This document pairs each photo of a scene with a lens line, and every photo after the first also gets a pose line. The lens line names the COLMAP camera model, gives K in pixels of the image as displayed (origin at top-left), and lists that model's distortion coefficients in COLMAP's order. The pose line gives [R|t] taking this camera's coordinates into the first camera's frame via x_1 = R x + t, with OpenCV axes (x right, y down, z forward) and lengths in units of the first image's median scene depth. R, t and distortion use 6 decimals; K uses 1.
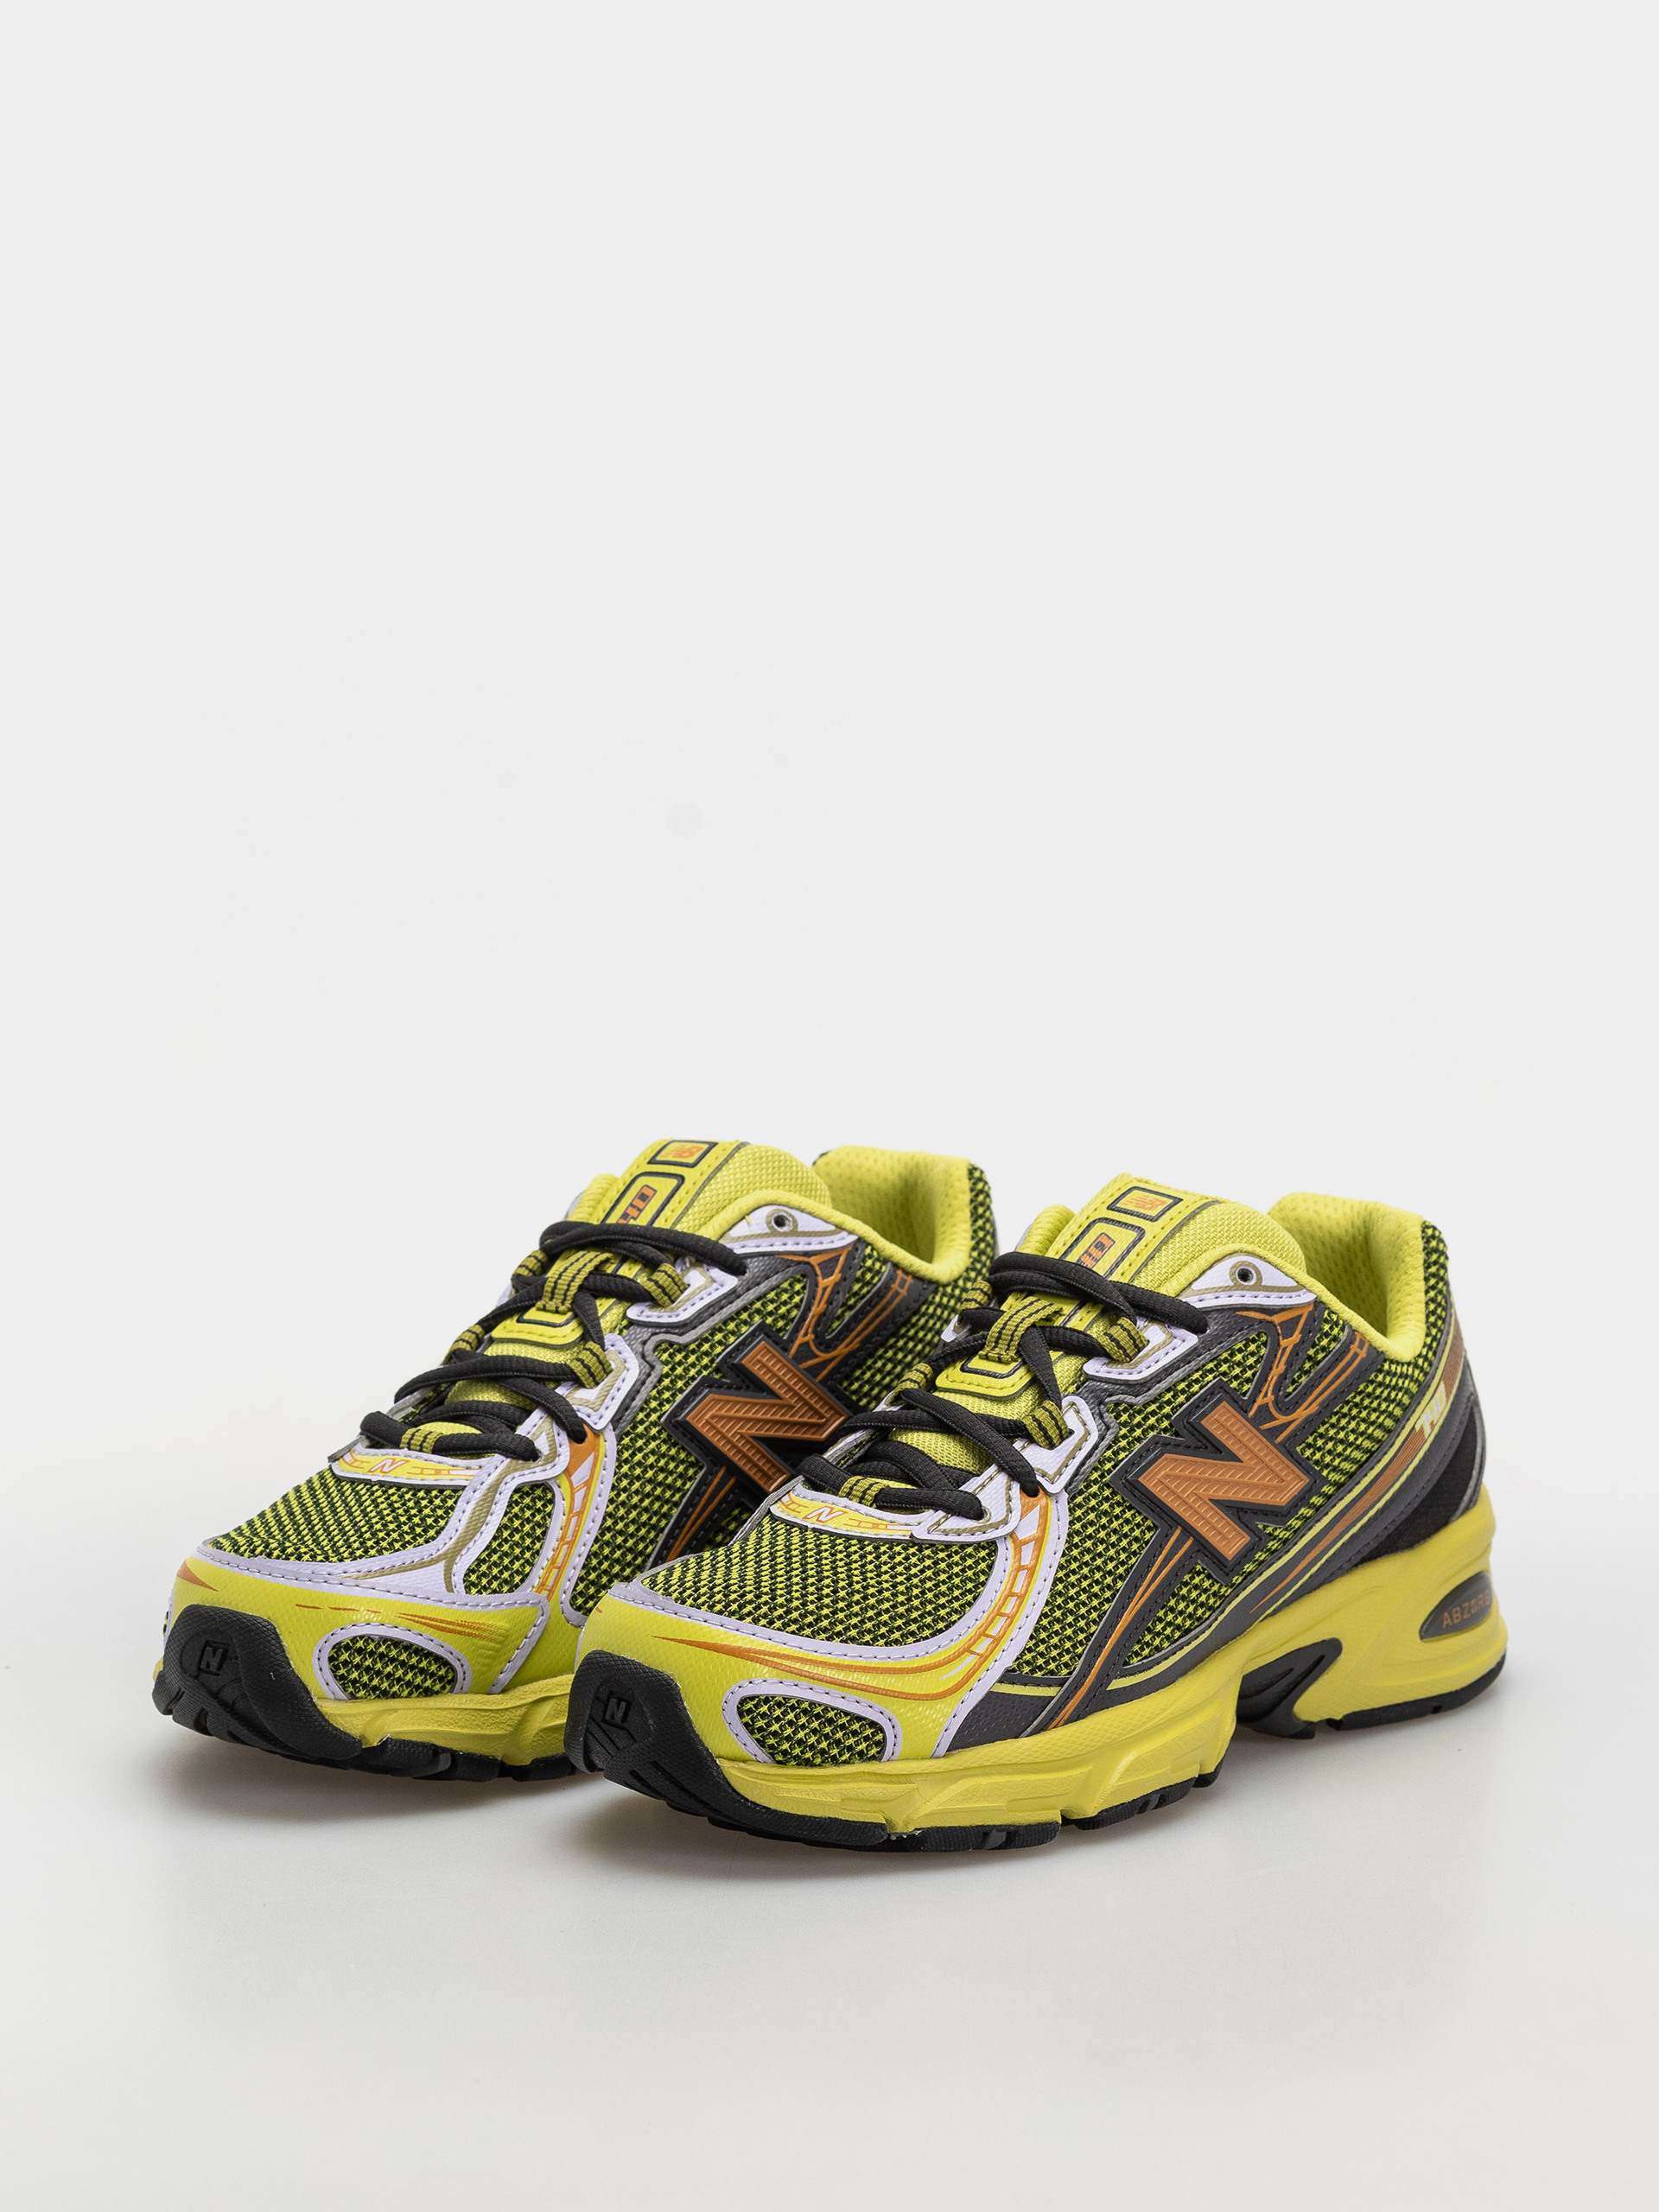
lens RADIAL K [[7390.0, 0, 829.5], [0, 7390.0, 1106.0], [0, 0, 1]] dist [0.201896, -18.461352]
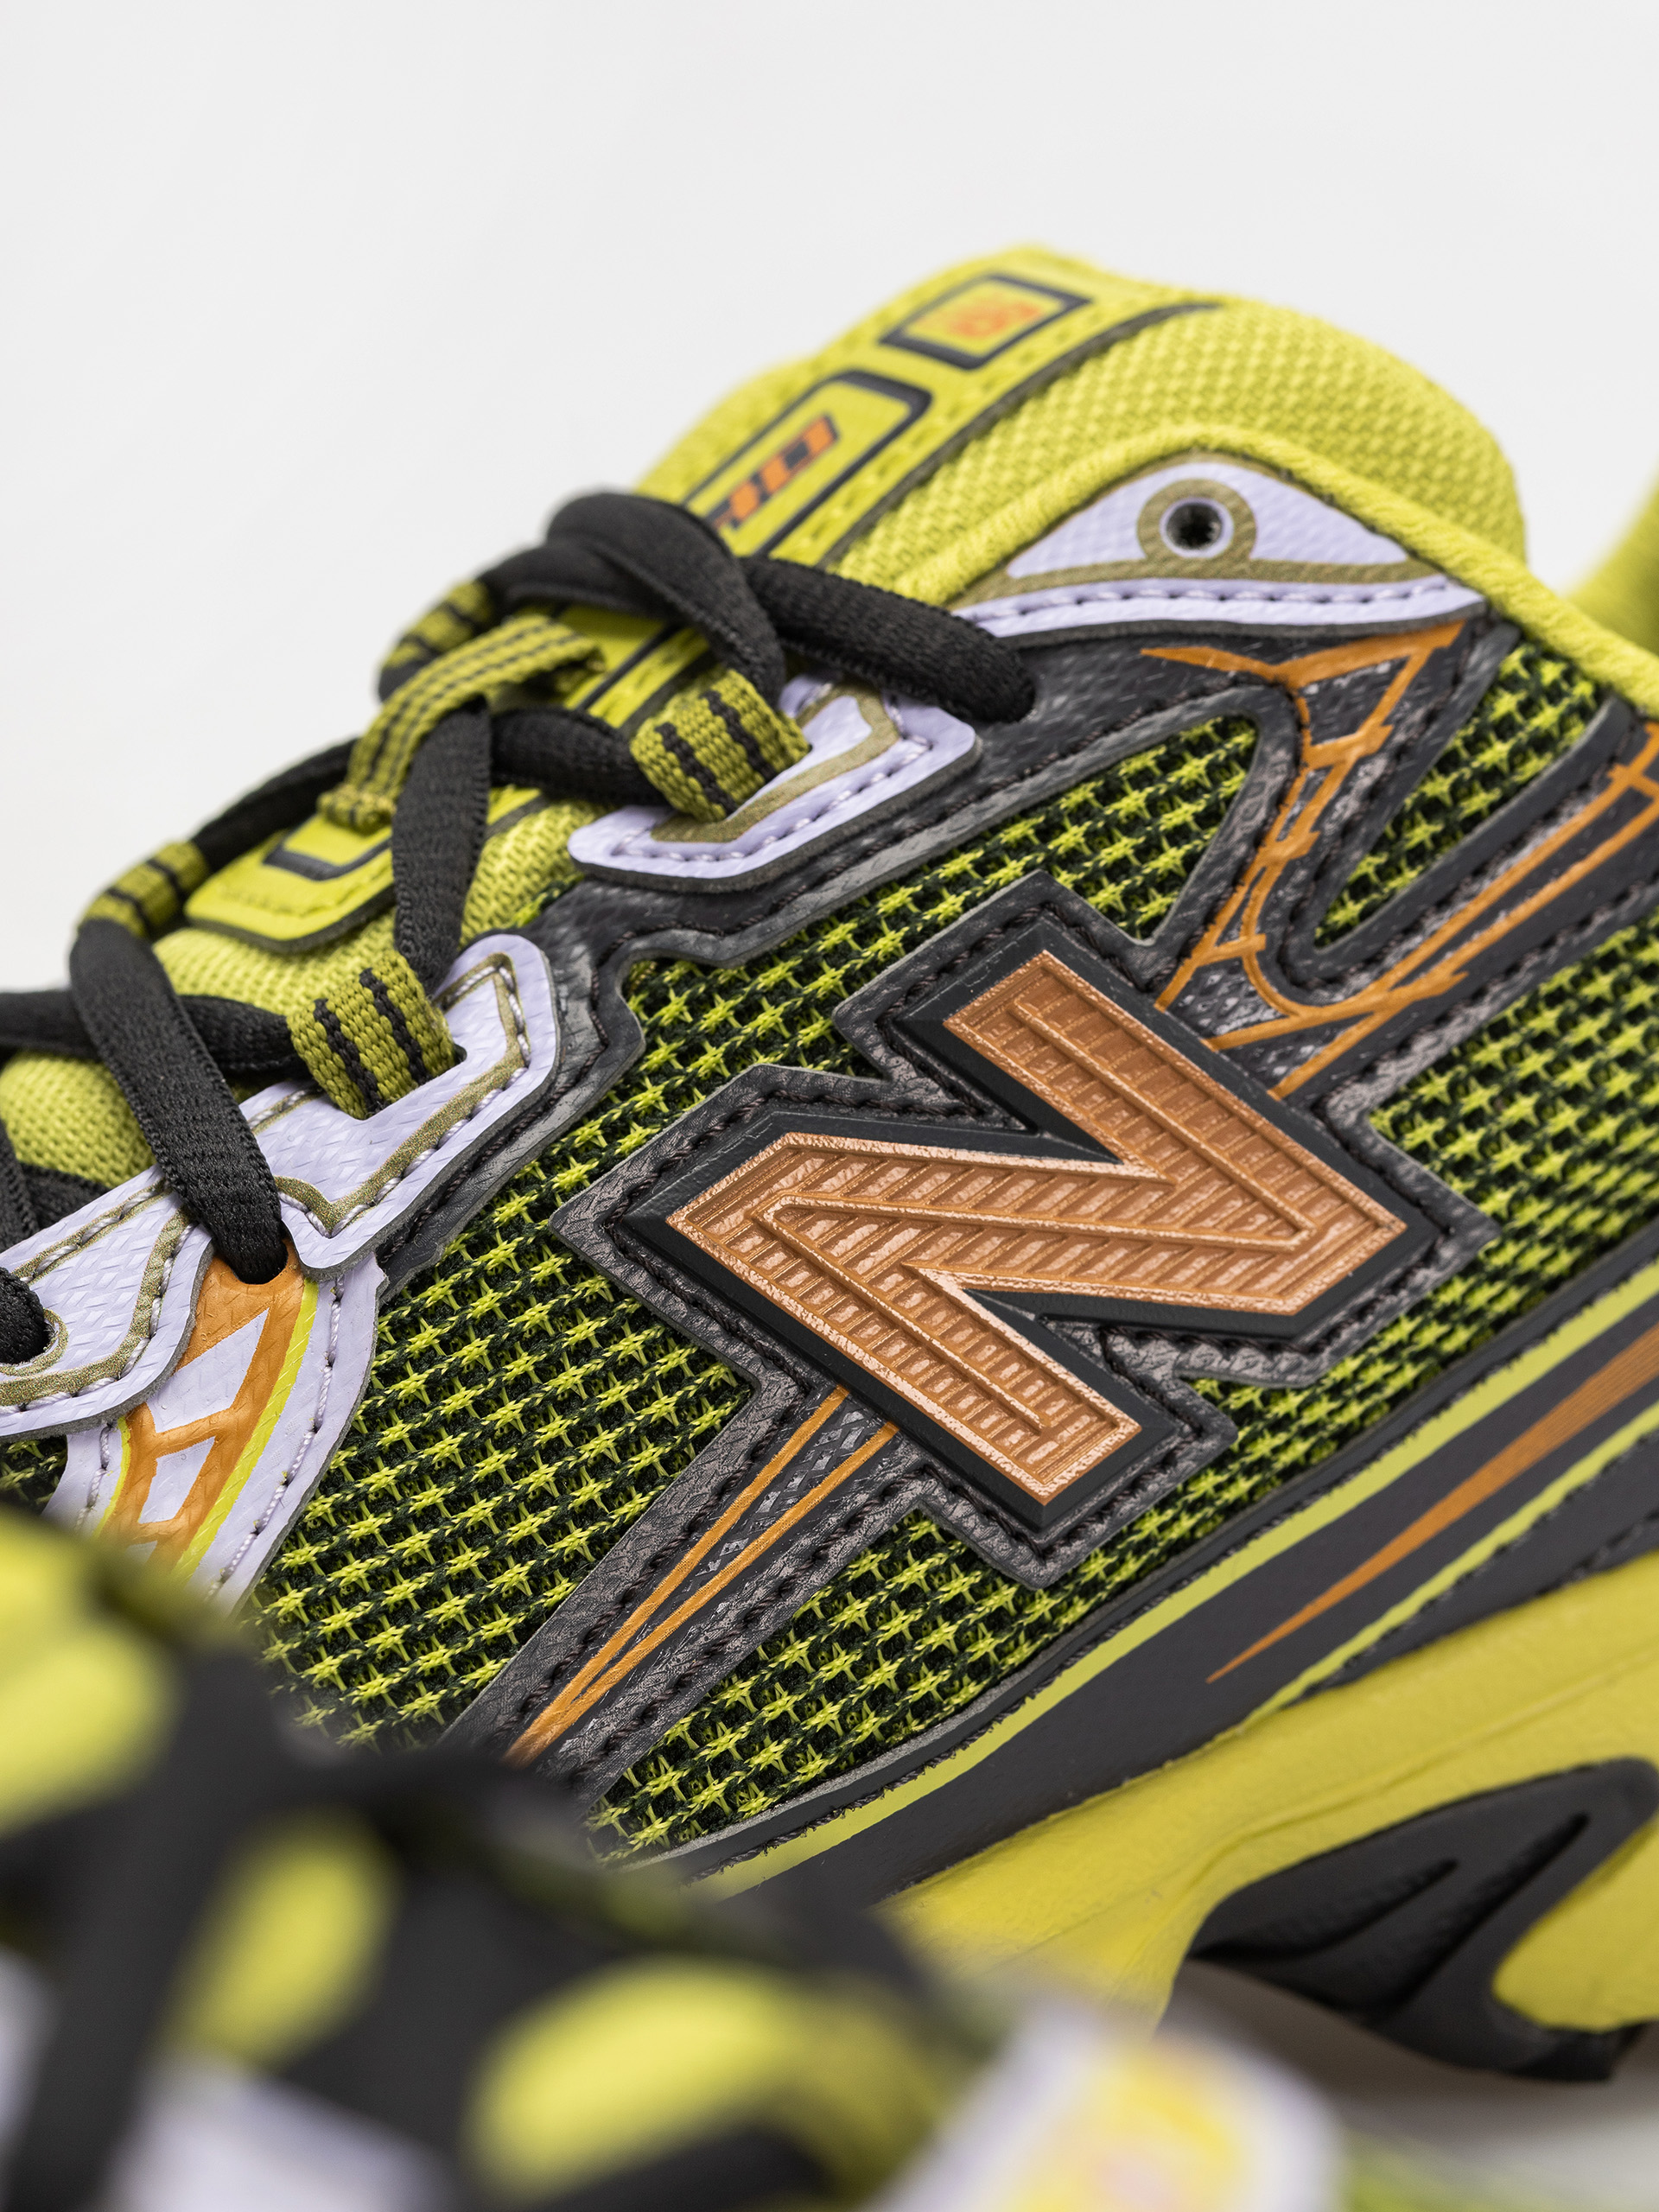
lens RADIAL K [[7072.8, 0, 829.5], [0, 7072.8, 1106.0], [0, 0, 1]] dist [0.211170, 2.395184]
pose [[0.939416, -0.001371, -0.342776, 0.140067], [0.013435, 0.999371, 0.032822, 0.036787], [0.342515, -0.035439, 0.938844, 0.738212]]
